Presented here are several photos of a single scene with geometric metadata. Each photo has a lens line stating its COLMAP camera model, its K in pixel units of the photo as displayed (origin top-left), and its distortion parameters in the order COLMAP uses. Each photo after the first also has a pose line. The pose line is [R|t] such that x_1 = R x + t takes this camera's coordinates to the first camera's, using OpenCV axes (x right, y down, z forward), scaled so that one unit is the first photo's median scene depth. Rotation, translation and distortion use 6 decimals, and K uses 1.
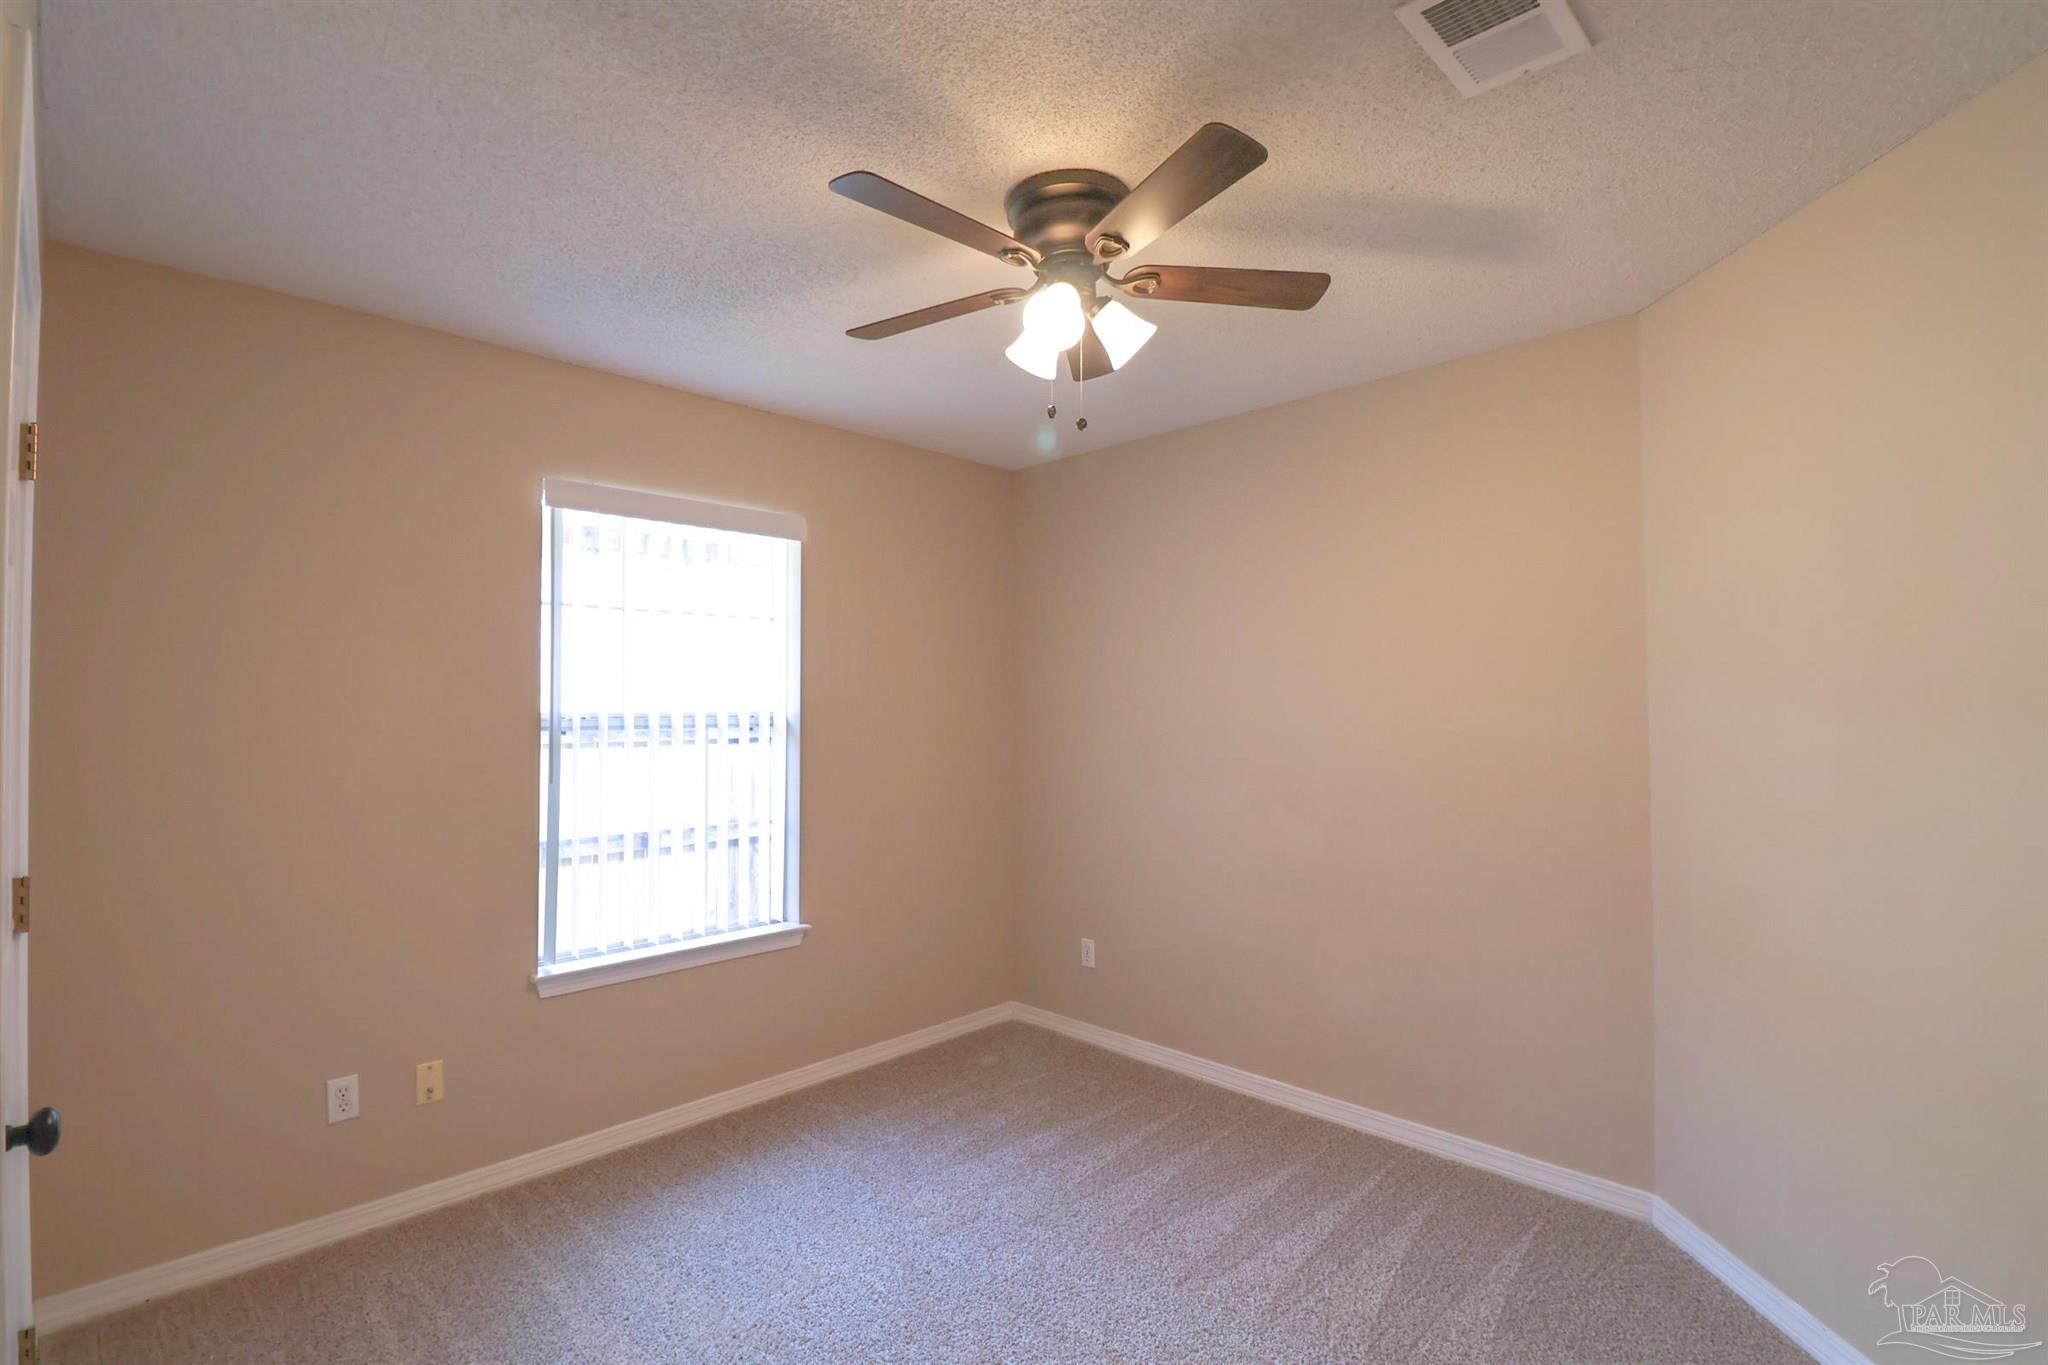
lens RADIAL K [[967.1, 0, 1037.0], [0, 967.1, 690.5], [0, 0, 1]] dist [-0.002031, -0.021166]
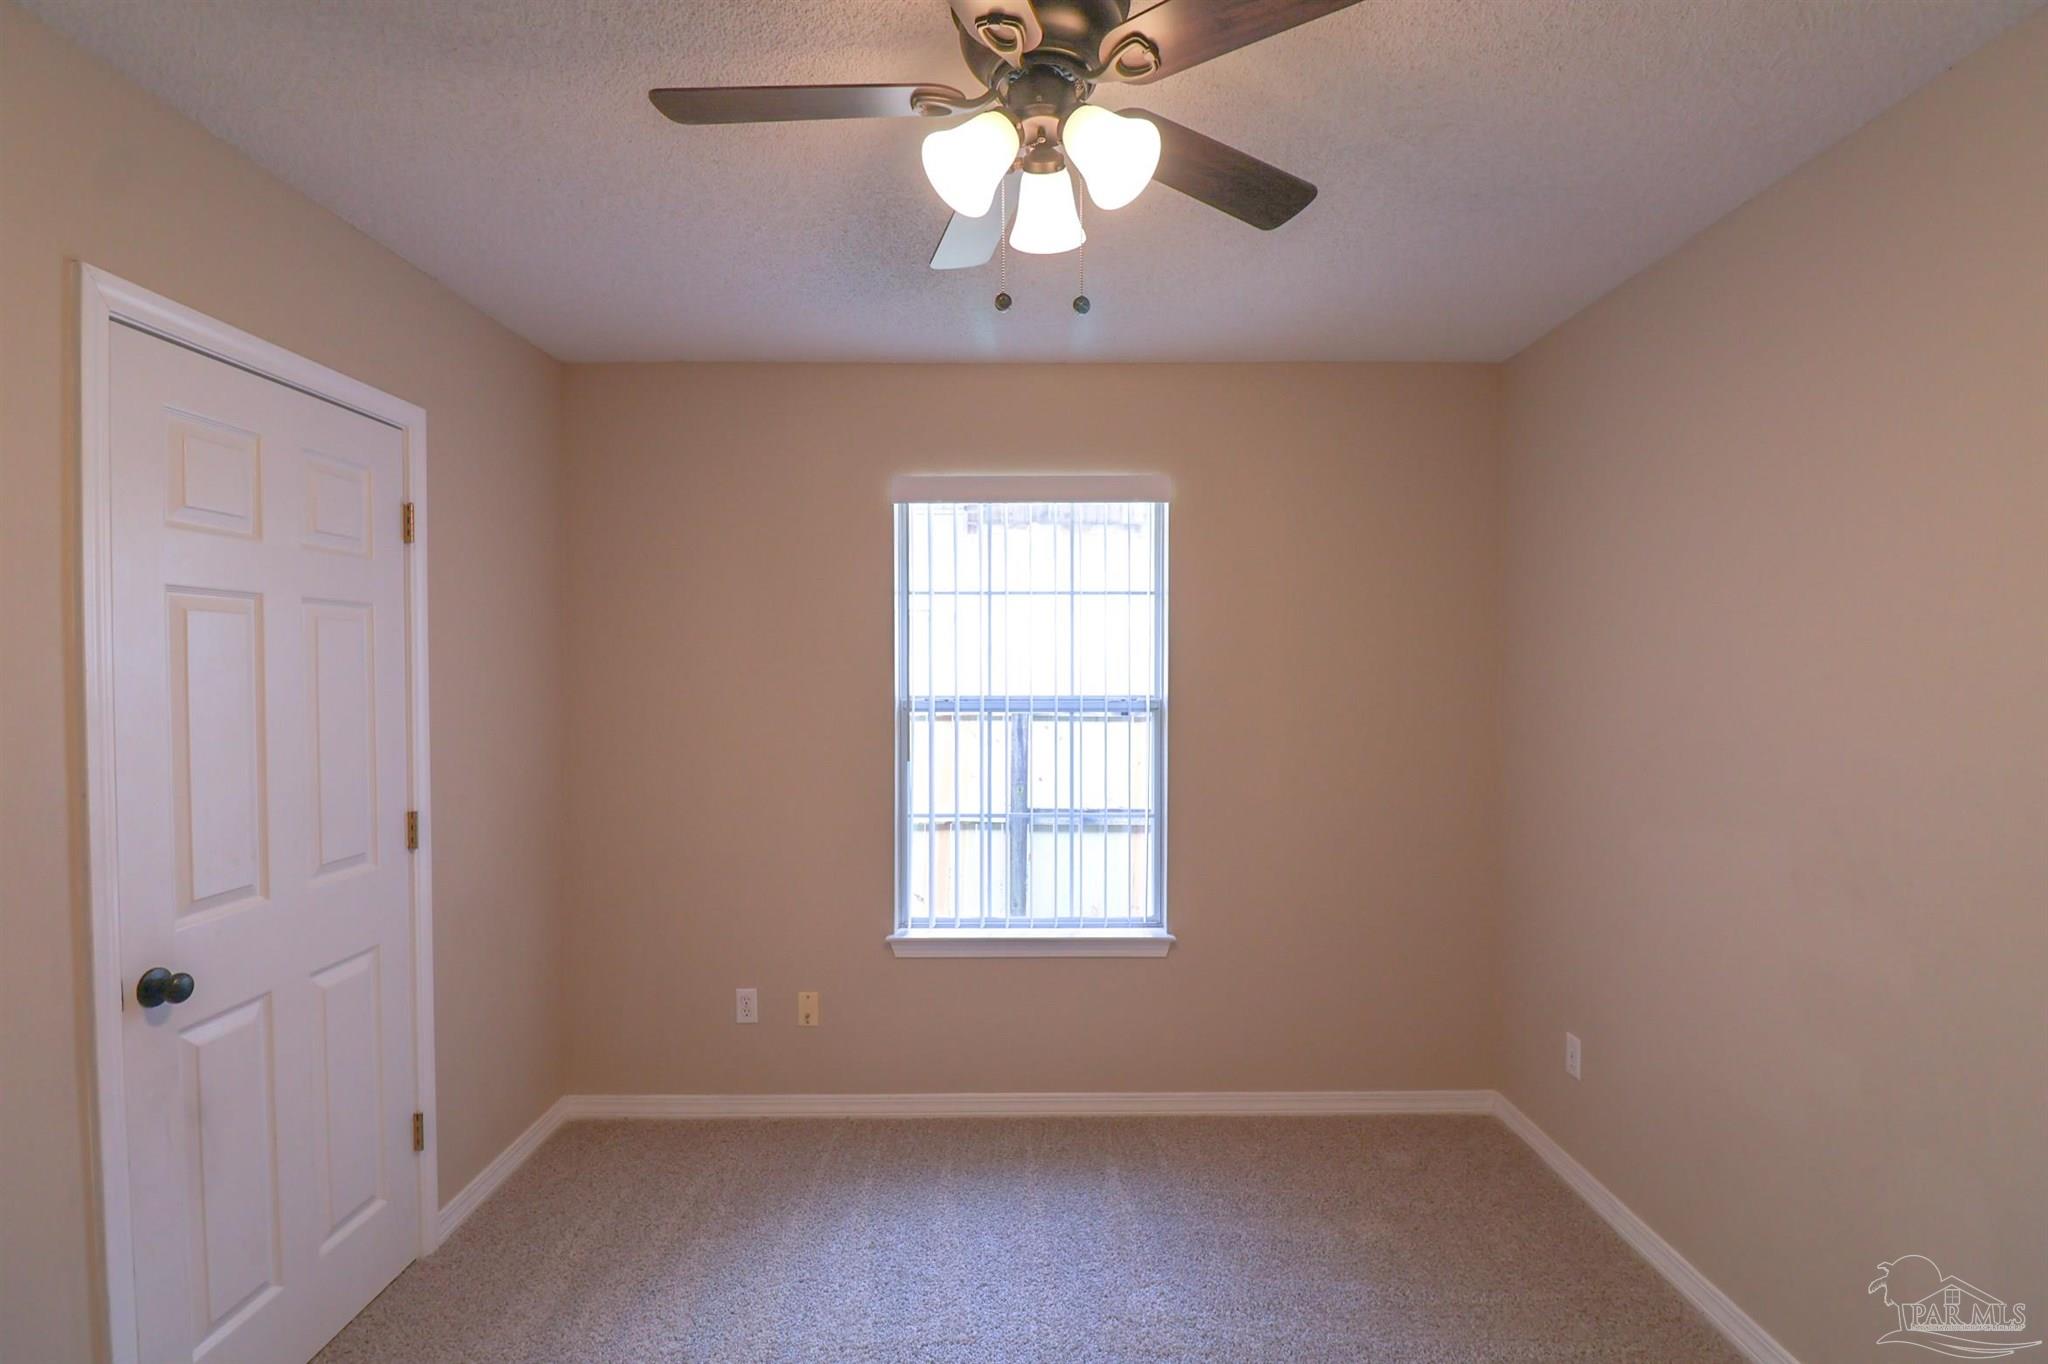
lens RADIAL K [[967.1, 0, 1037.0], [0, 967.1, 690.0], [0, 0, 1]] dist [-0.002031, -0.021166]
pose [[0.690616, 0.010606, -0.723144, 0.377411], [0.010548, 0.999638, 0.024735, -0.008037], [0.723145, -0.024710, 0.690254, 0.361162]]
